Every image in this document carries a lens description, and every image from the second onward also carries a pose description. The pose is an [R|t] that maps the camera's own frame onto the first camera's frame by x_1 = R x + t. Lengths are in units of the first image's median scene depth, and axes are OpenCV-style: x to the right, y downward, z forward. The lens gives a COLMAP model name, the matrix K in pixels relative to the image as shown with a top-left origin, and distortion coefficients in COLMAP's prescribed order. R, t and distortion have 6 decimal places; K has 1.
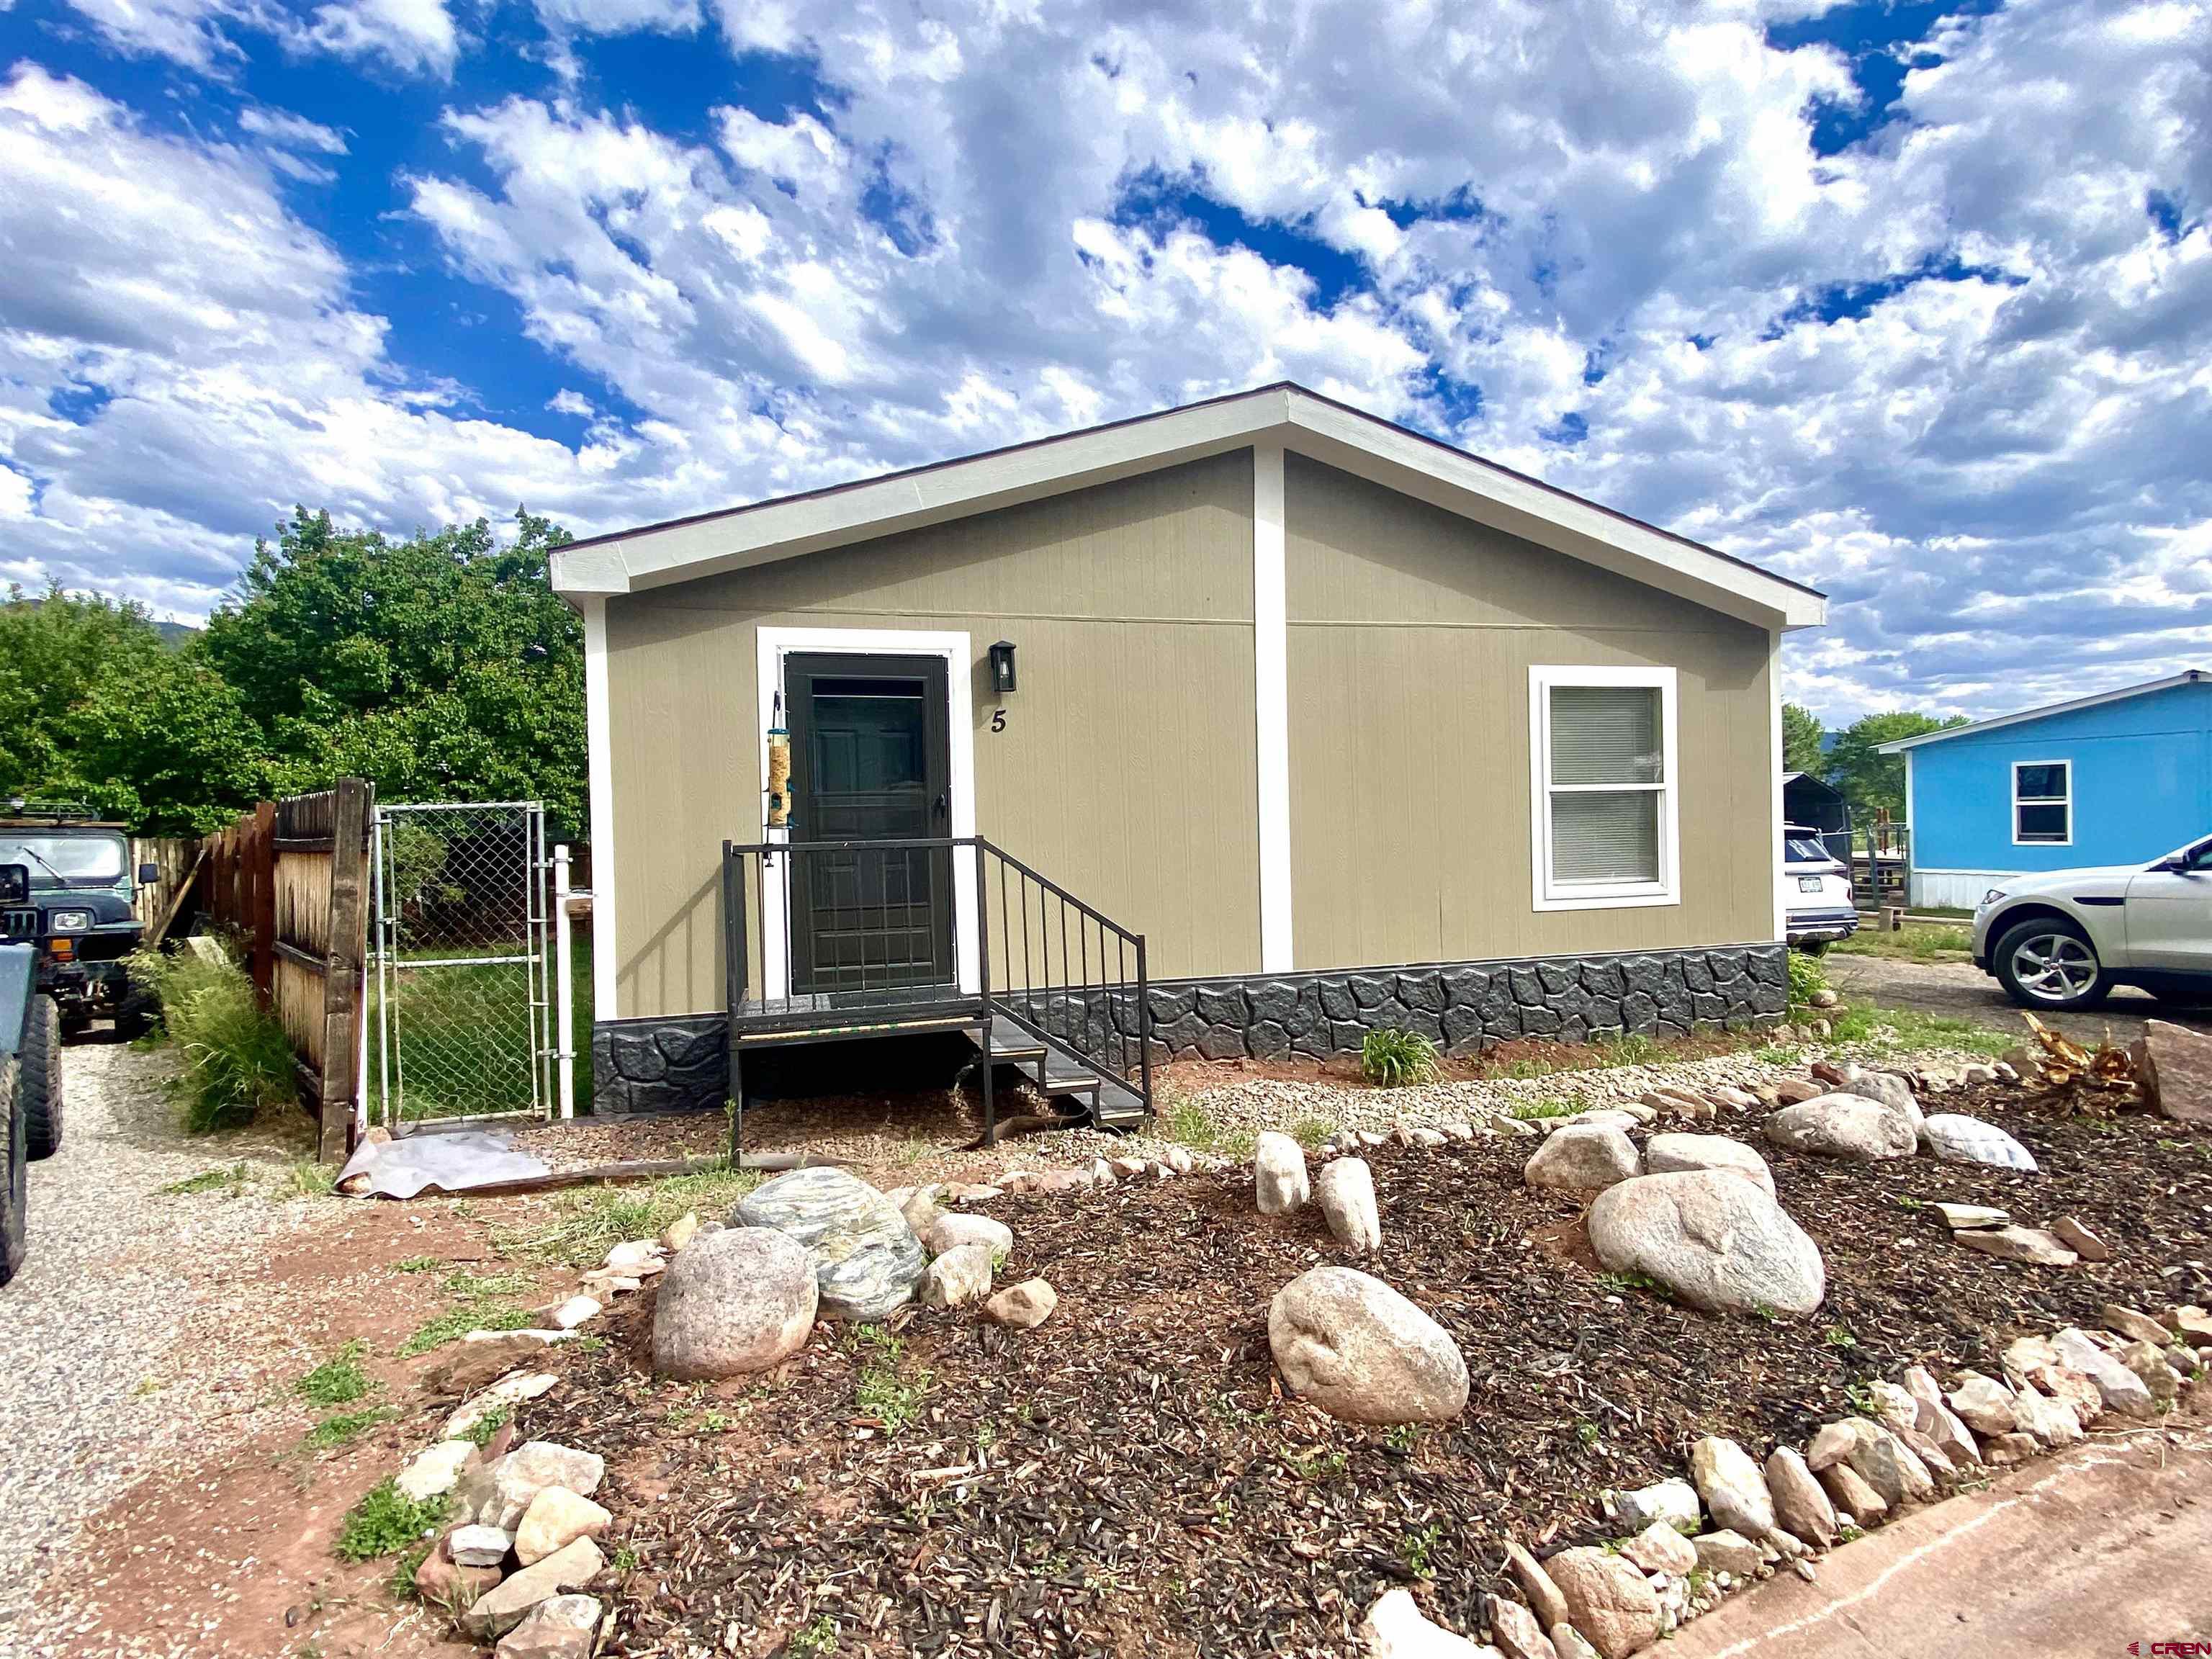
lens RADIAL K [[1061.5, 0, 1098.8], [0, 1061.5, 825.1], [0, 0, 1]] dist [-0.007332, -0.001761]
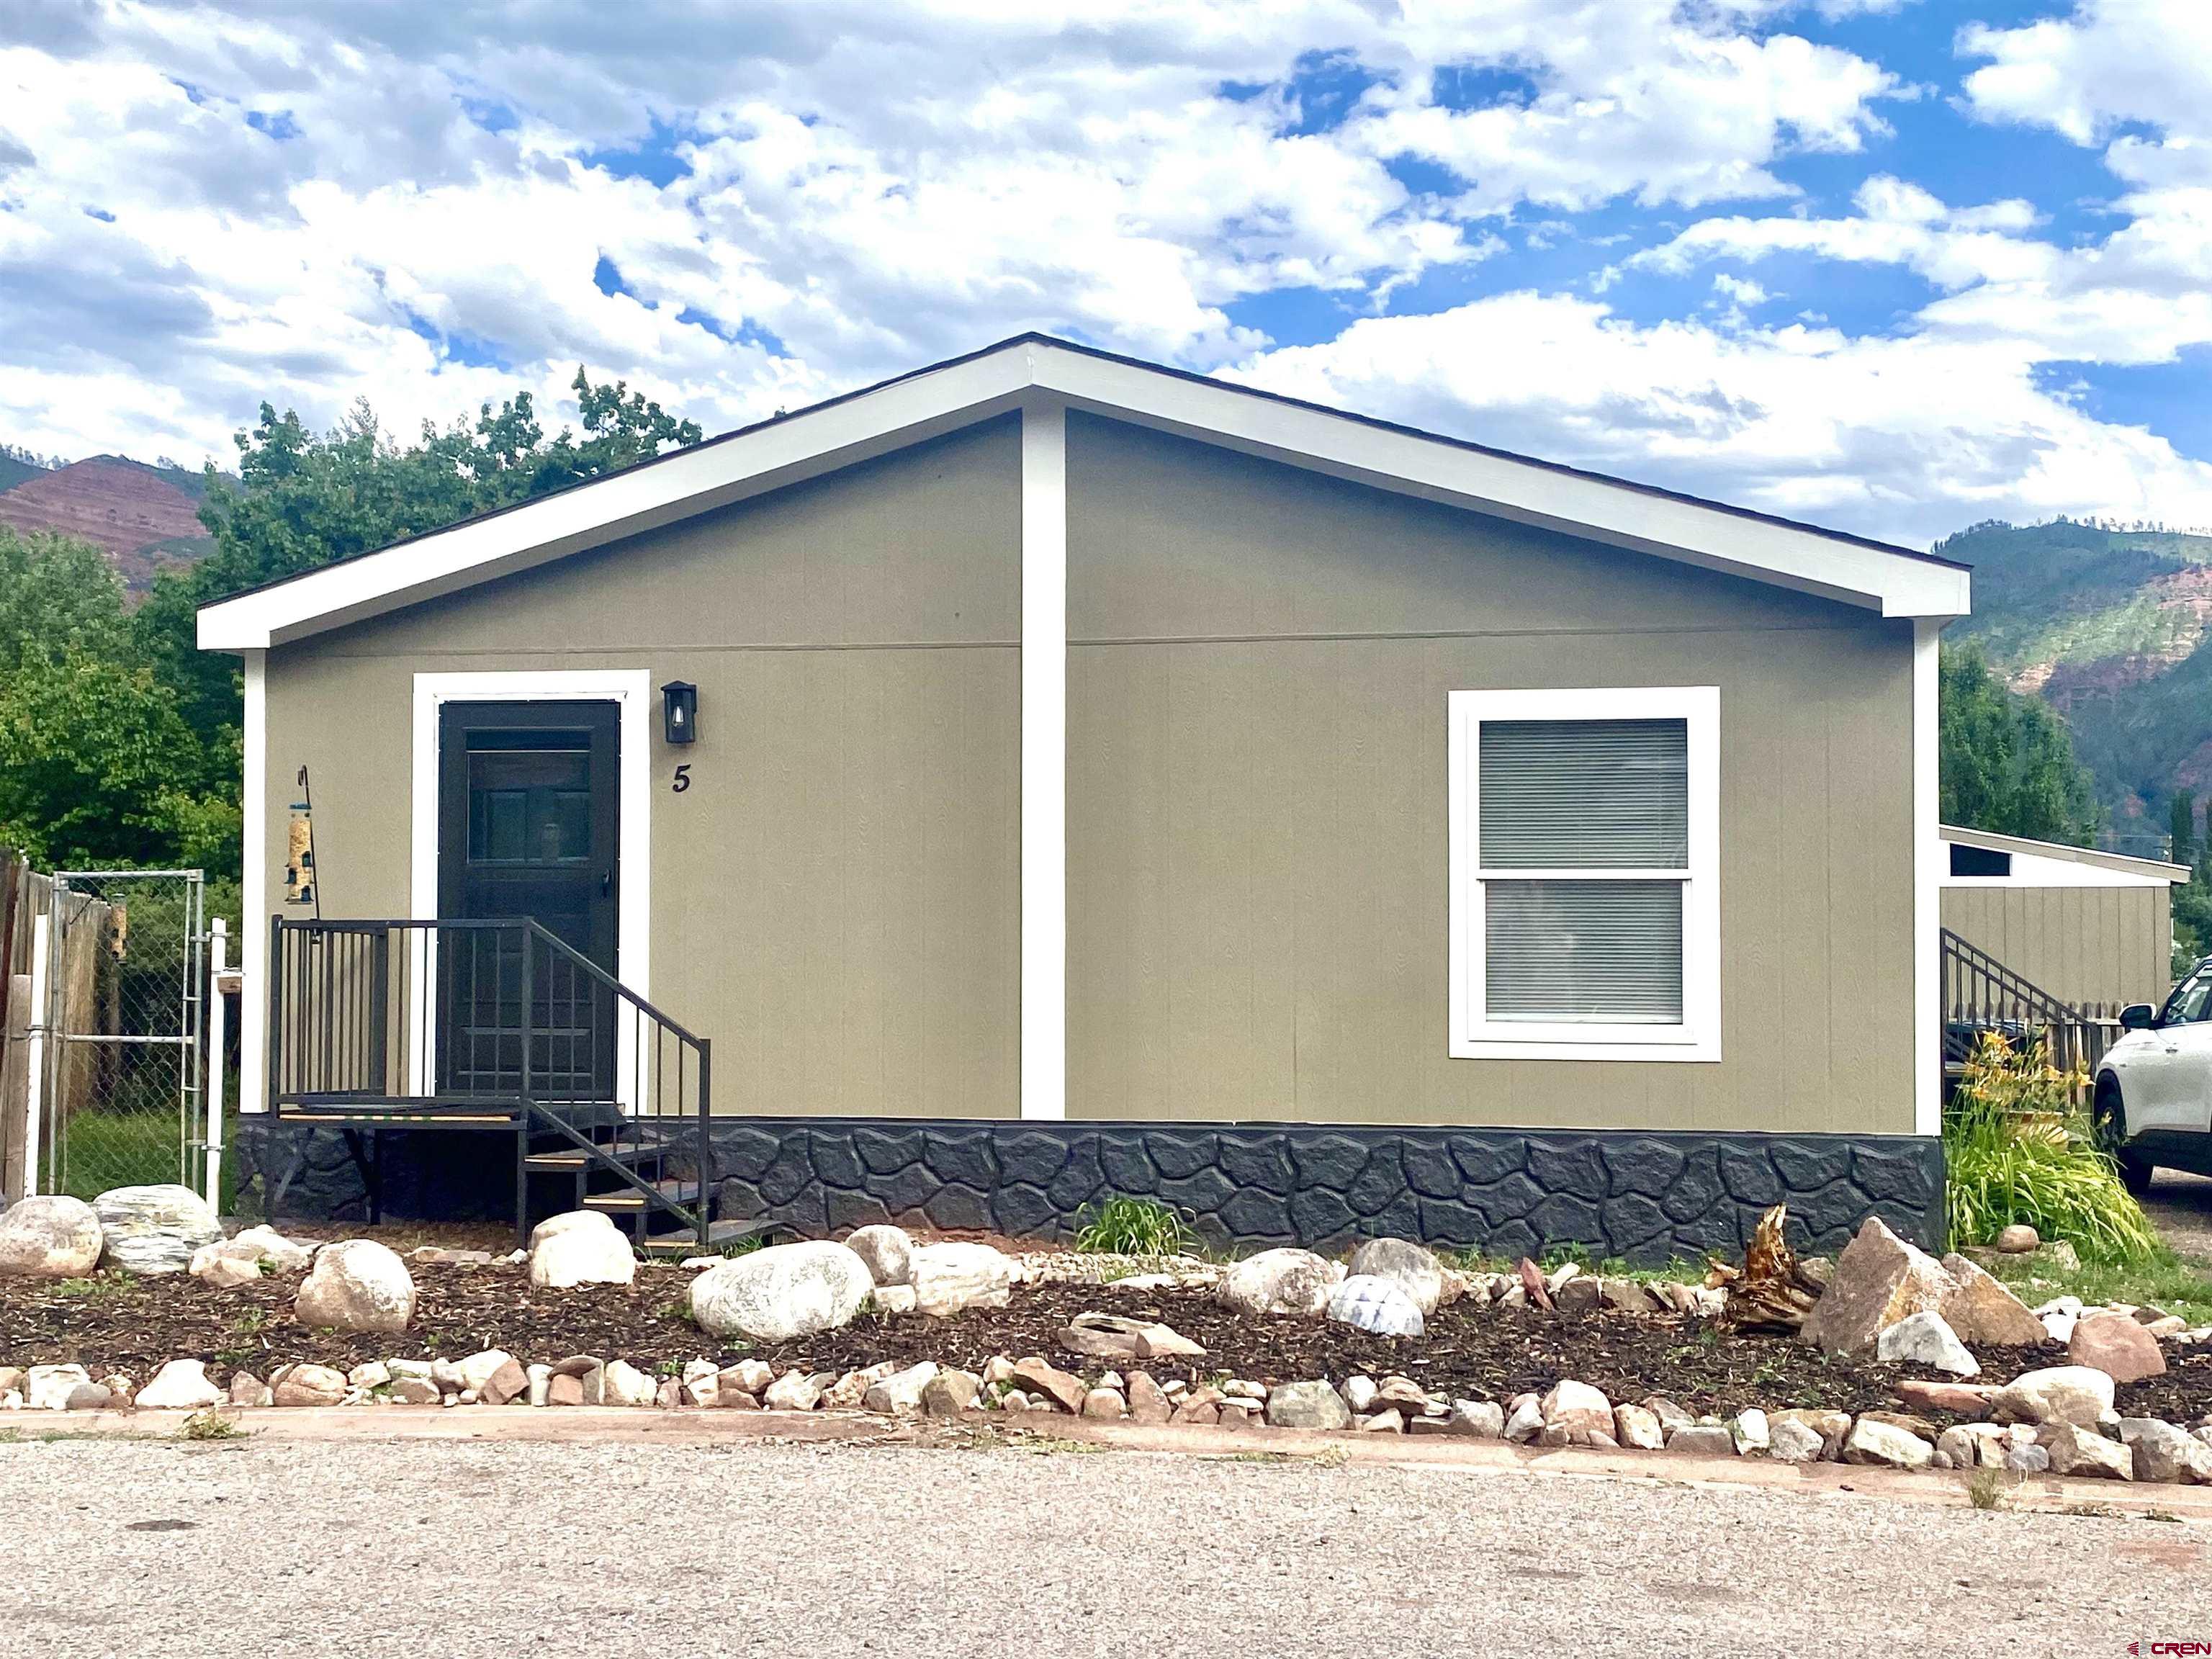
lens RADIAL K [[2597.5, 0, 1109.3], [0, 2597.5, 837.5], [0, 0, 1]] dist [-0.072274, 0.000000]
pose [[0.917253, 0.011851, -0.398128, 0.983007], [-0.025281, 0.999274, -0.028501, -0.005883], [0.397501, 0.036208, 0.916887, -0.666686]]
